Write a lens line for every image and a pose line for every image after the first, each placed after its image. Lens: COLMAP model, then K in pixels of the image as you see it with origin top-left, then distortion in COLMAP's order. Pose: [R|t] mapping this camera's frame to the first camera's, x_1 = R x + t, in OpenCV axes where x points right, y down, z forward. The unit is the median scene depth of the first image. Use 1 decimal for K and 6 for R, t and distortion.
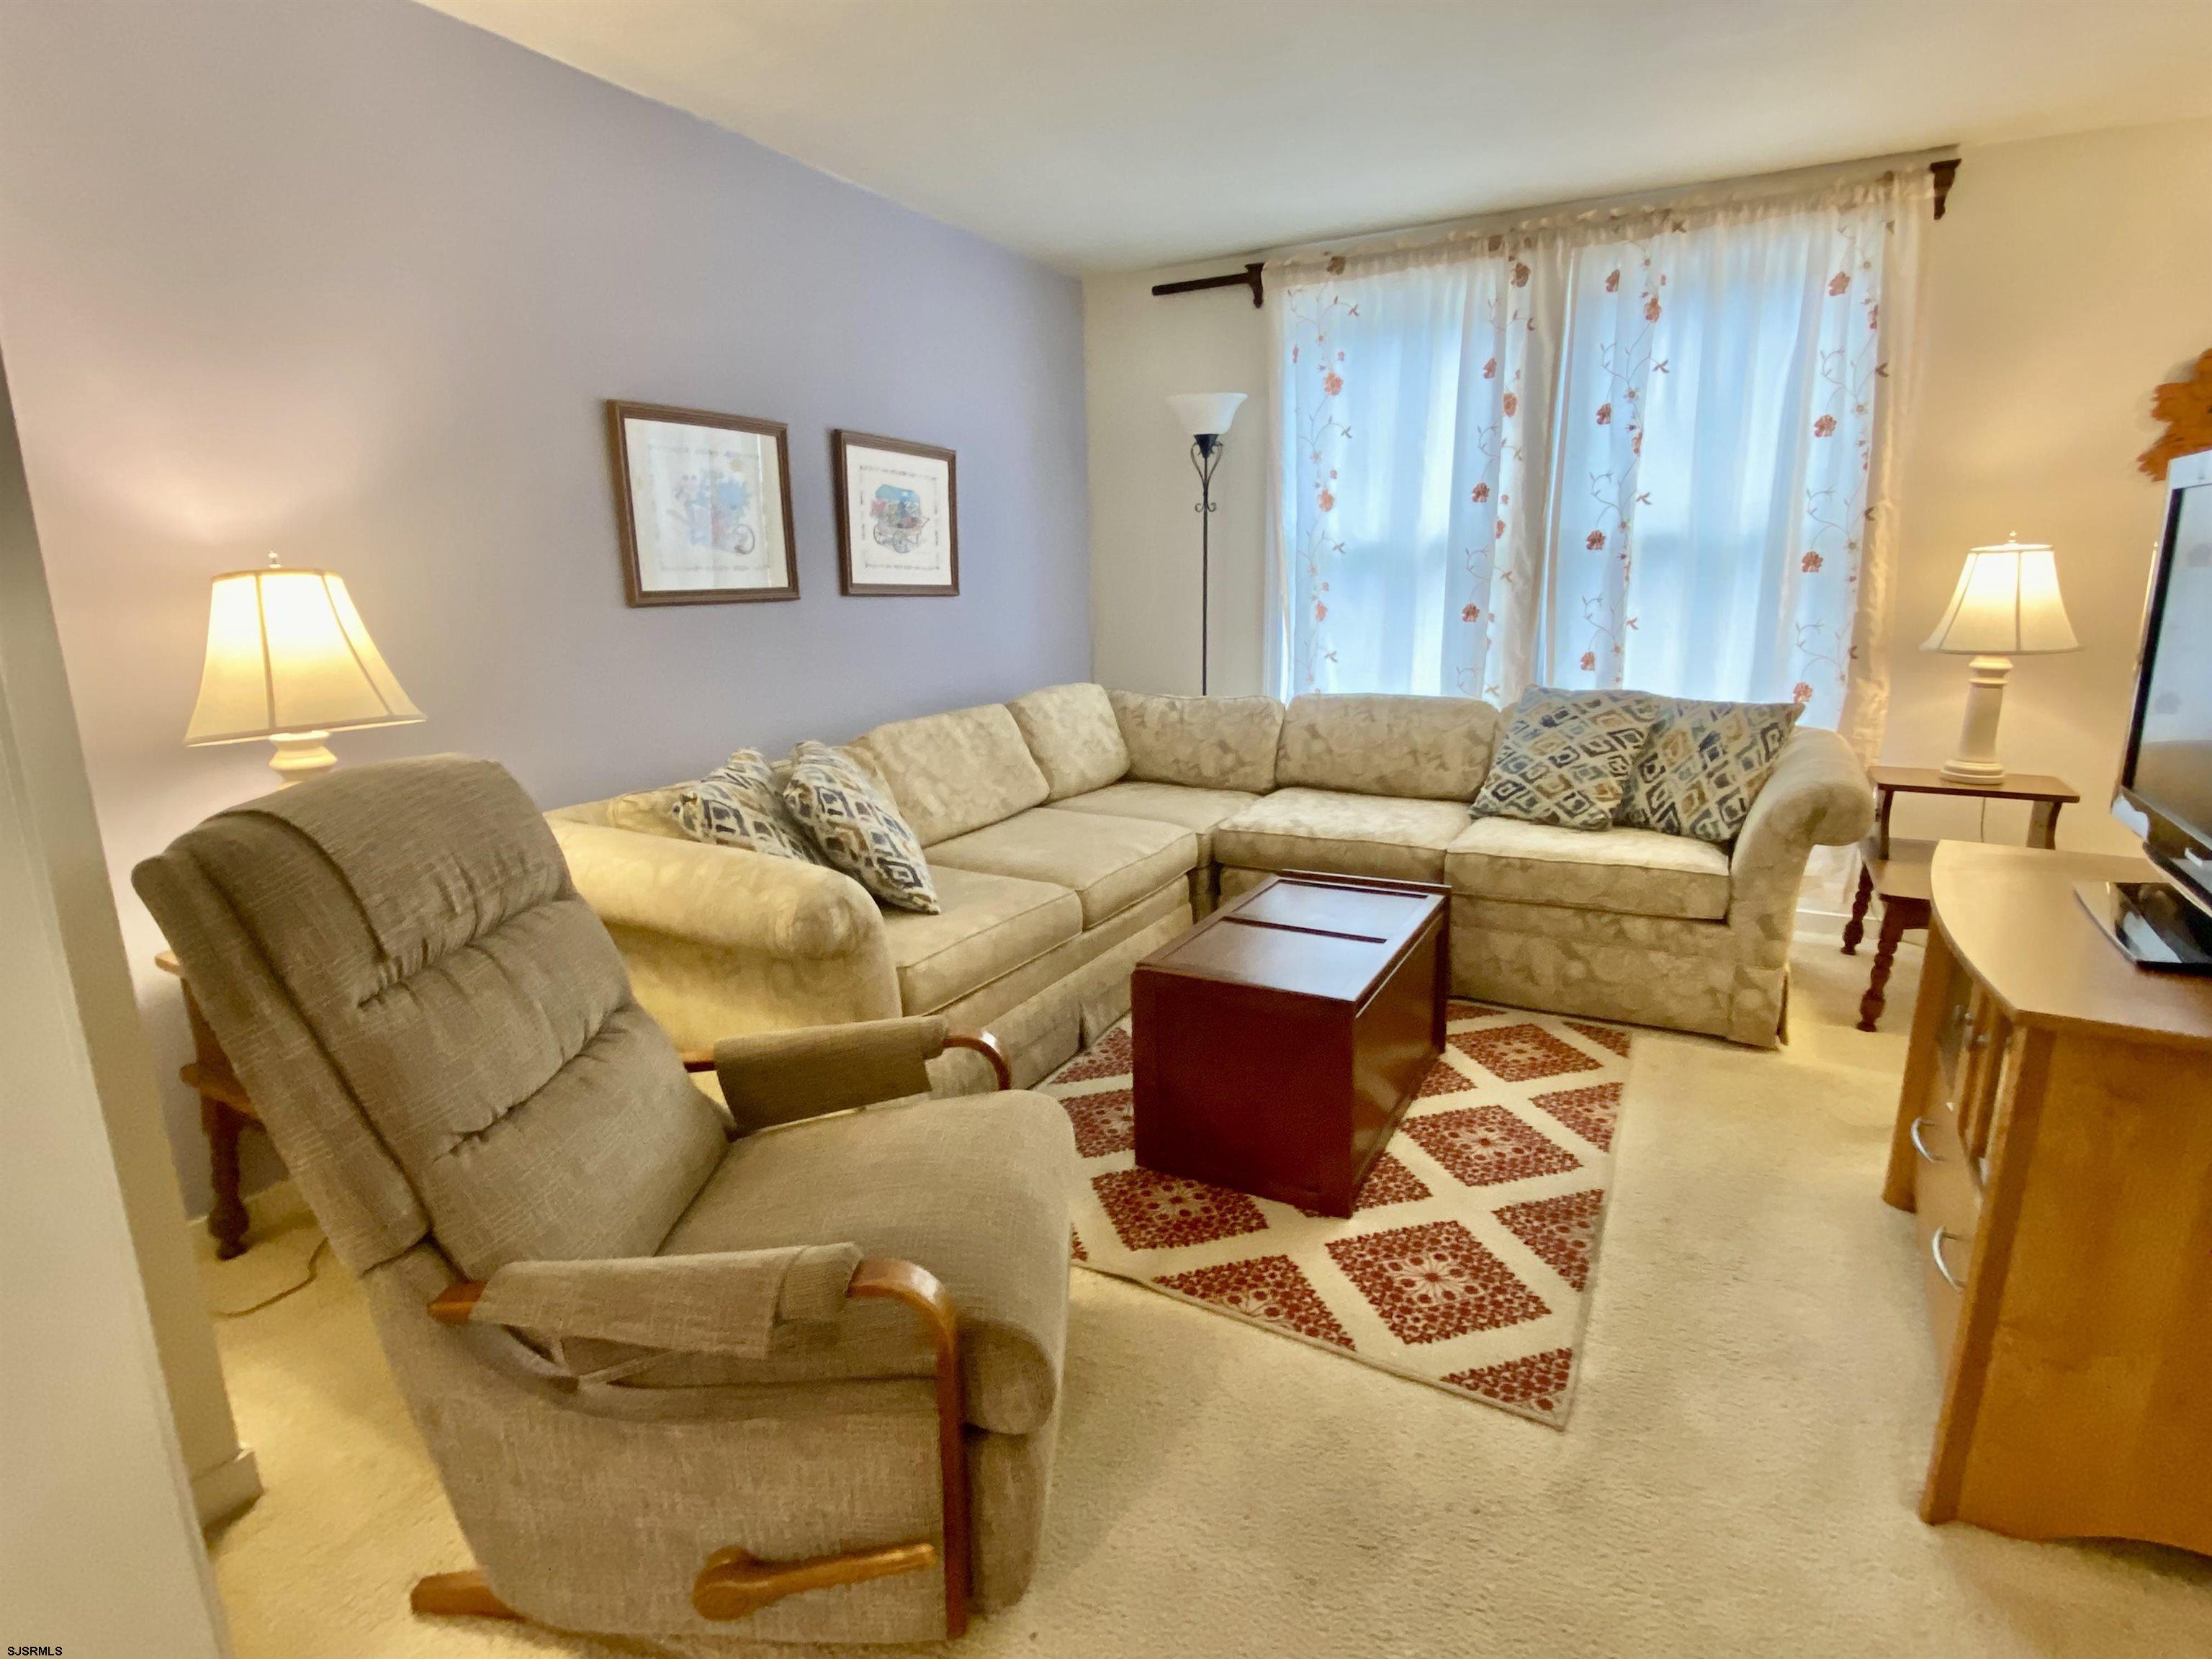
lens RADIAL K [[1106.5, 0, 1111.1], [0, 1106.5, 838.9], [0, 0, 1]] dist [0.014125, -0.023613]
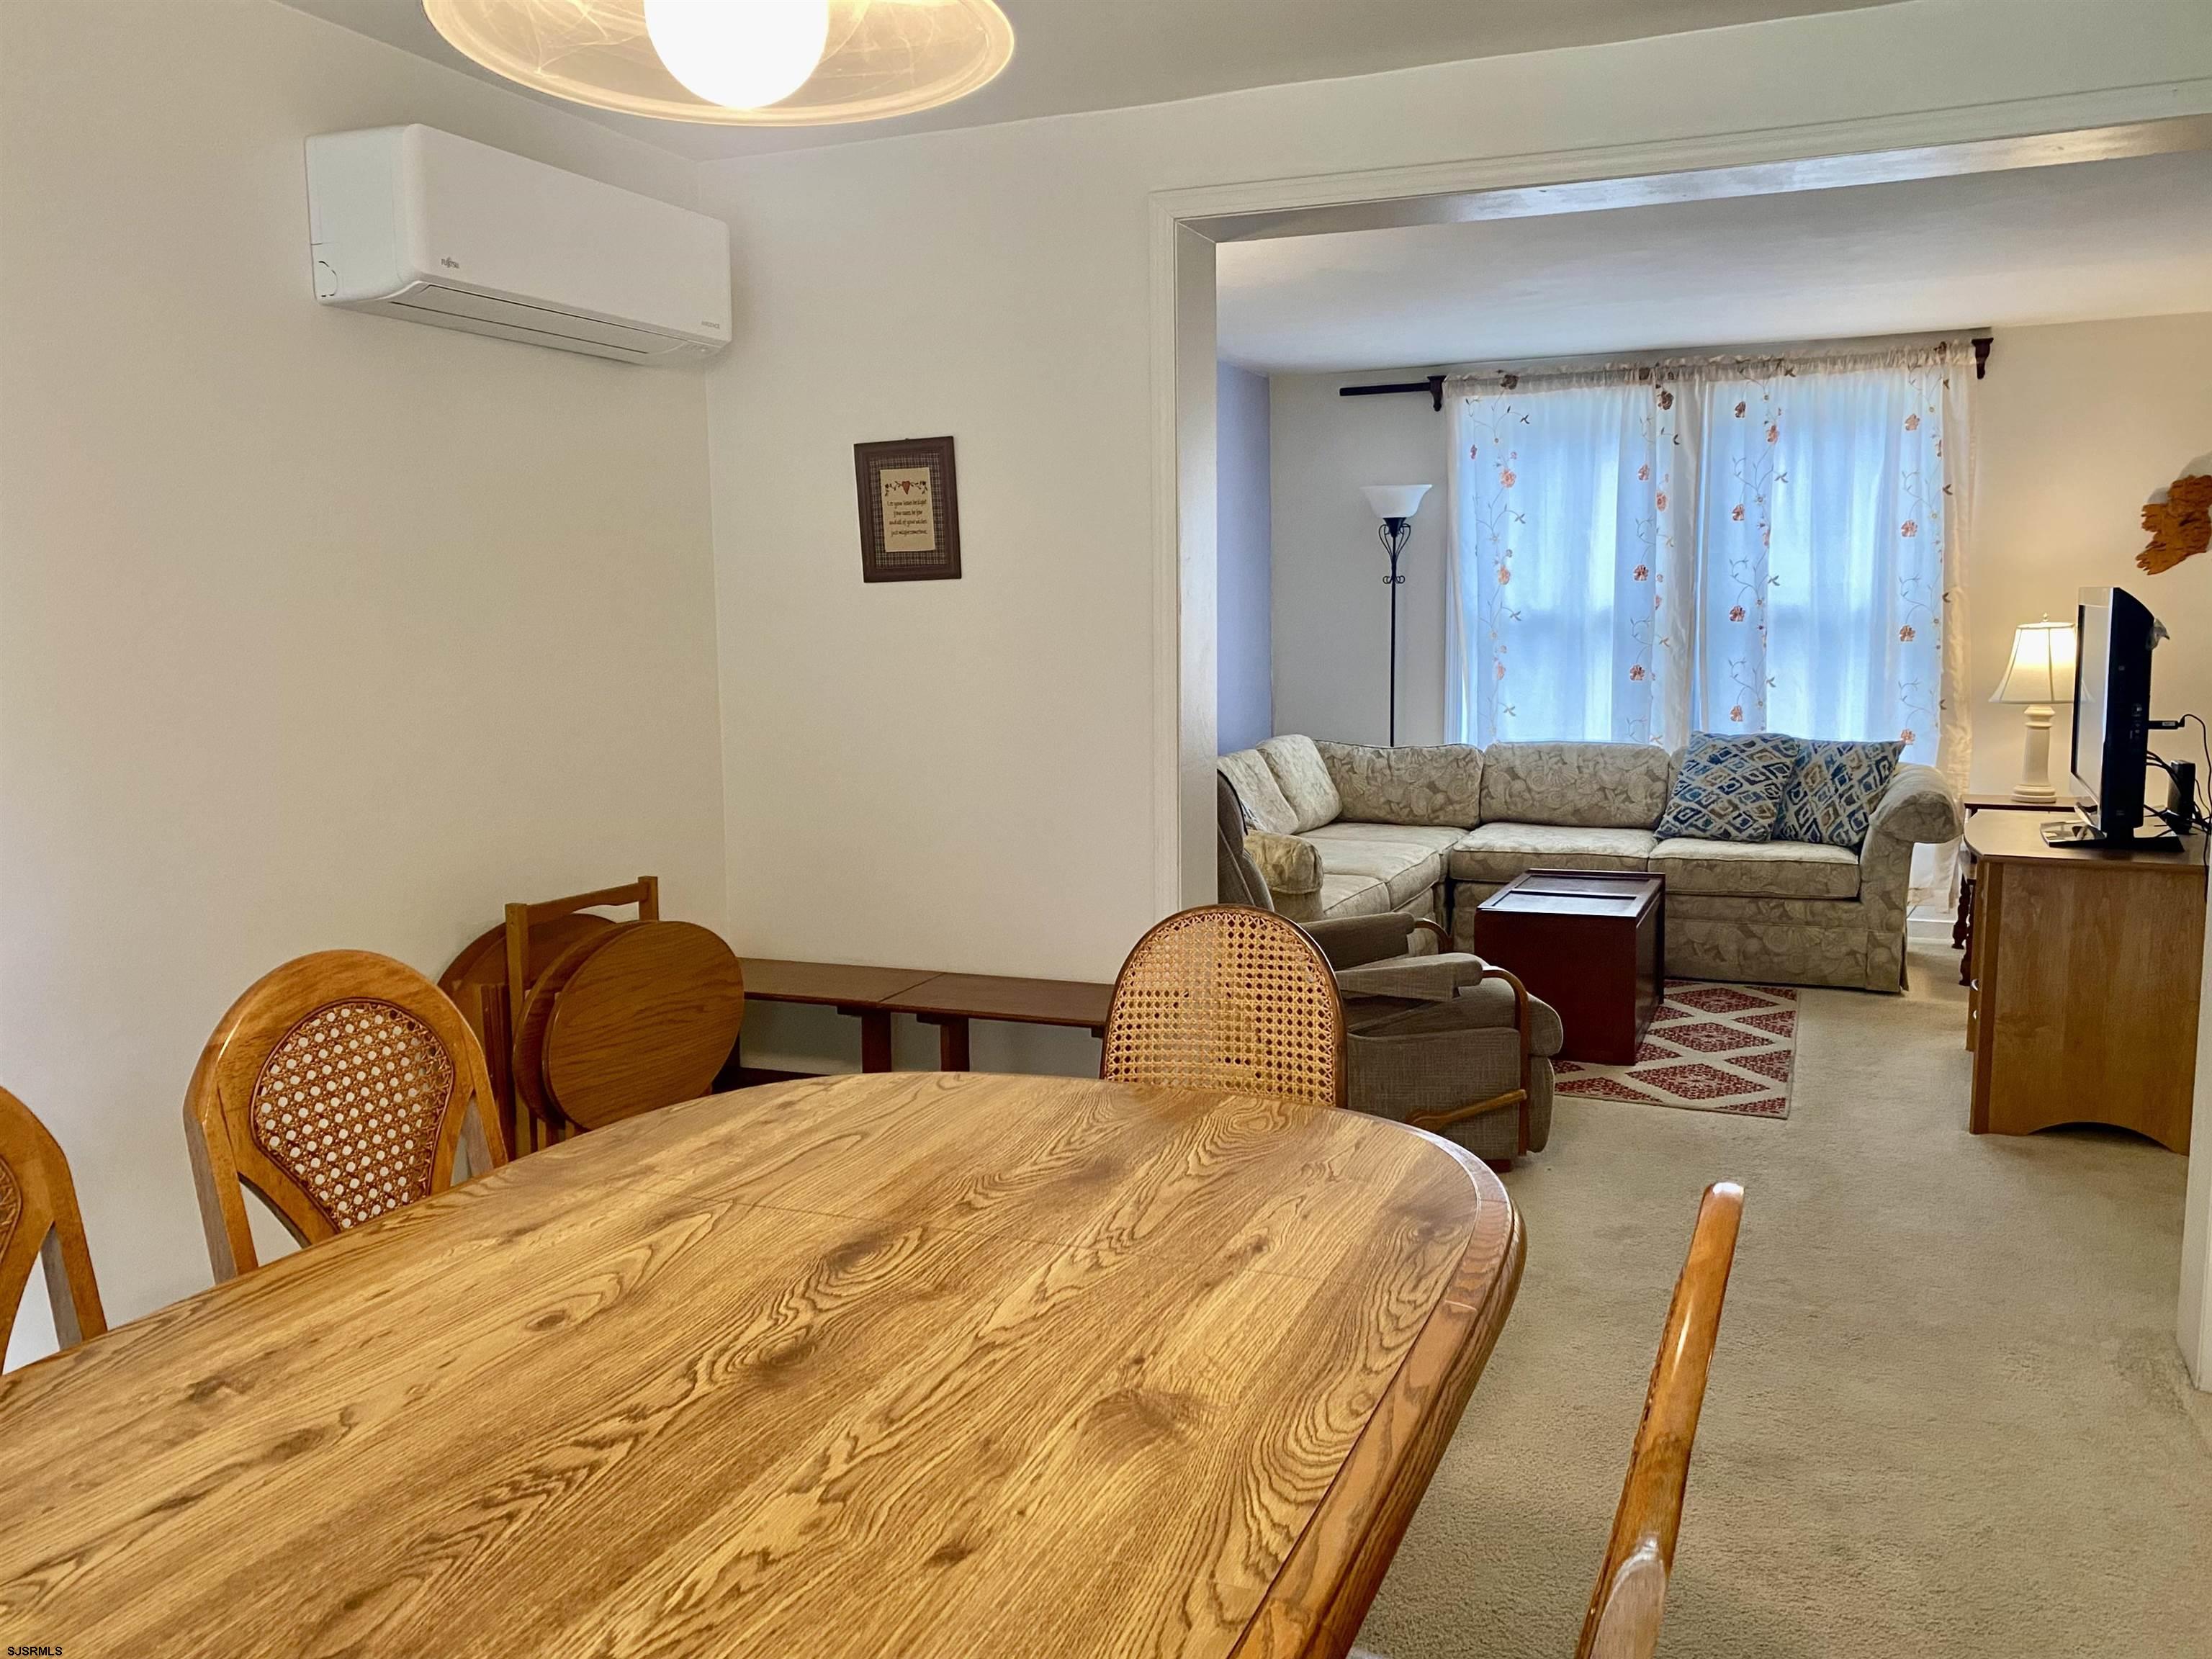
lens RADIAL K [[1736.9, 0, 1098.6], [0, 1736.9, 824.8], [0, 0, 1]] dist [-0.020172, -0.003654]
pose [[0.995895, -0.007873, 0.090173, -0.462766], [0.017722, 0.993889, -0.108952, 0.163874], [-0.088764, 0.110103, 0.989949, -0.841674]]
